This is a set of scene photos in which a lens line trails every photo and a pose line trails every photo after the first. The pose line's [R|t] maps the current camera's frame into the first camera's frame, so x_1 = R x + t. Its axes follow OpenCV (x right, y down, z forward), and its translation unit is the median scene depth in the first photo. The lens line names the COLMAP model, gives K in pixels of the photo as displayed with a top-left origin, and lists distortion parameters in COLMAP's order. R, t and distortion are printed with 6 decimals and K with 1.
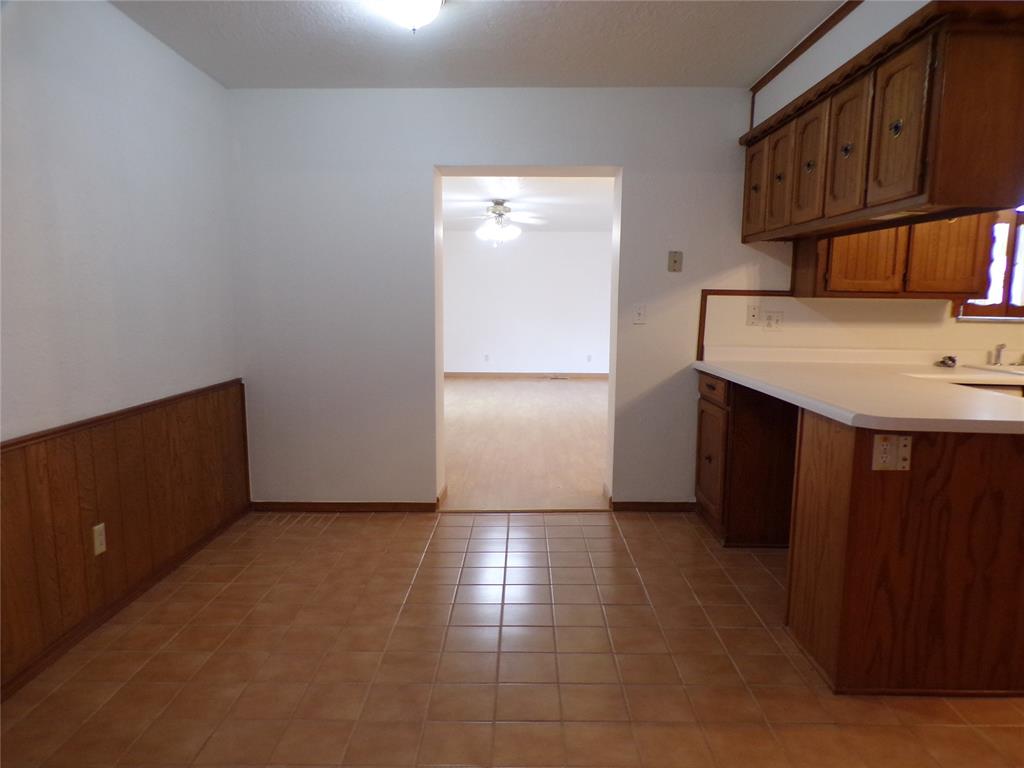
lens RADIAL K [[700.7, 0, 517.0], [0, 700.7, 388.0], [0, 0, 1]] dist [0.002652, 0.004707]
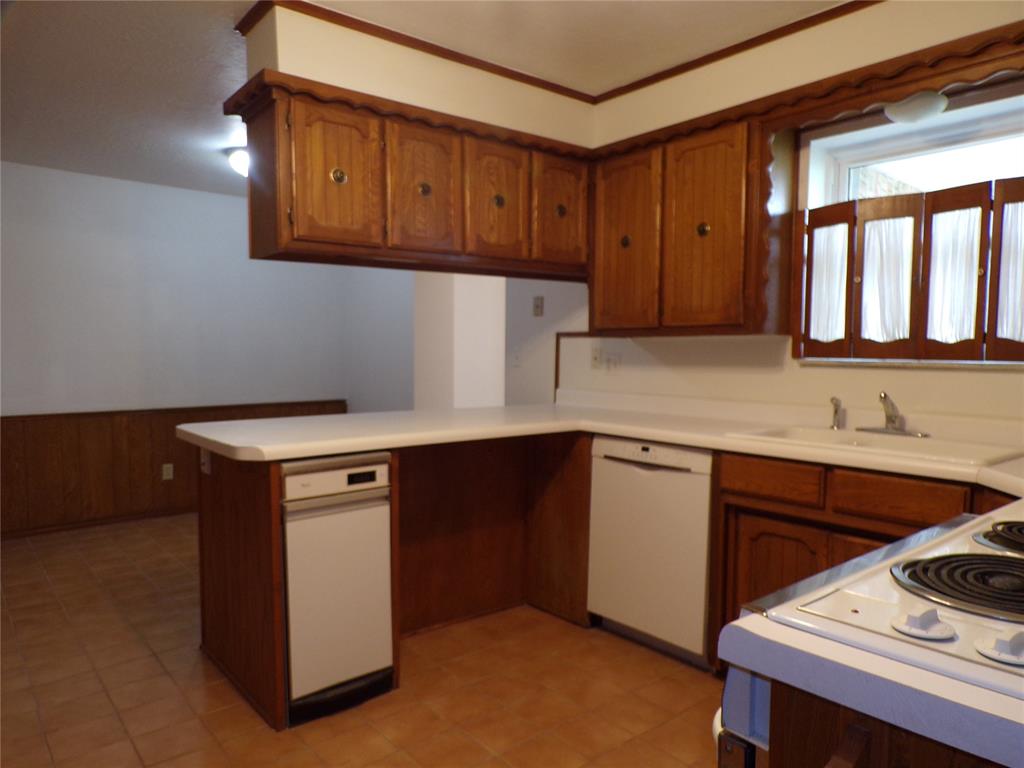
lens RADIAL K [[700.7, 0, 517.0], [0, 700.7, 388.0], [0, 0, 1]] dist [0.002652, 0.004707]
pose [[0.628299, 0.028897, -0.777435, 1.004362], [-0.088761, 0.995447, -0.034733, -0.022073], [0.772892, 0.090829, 0.628004, 0.336883]]
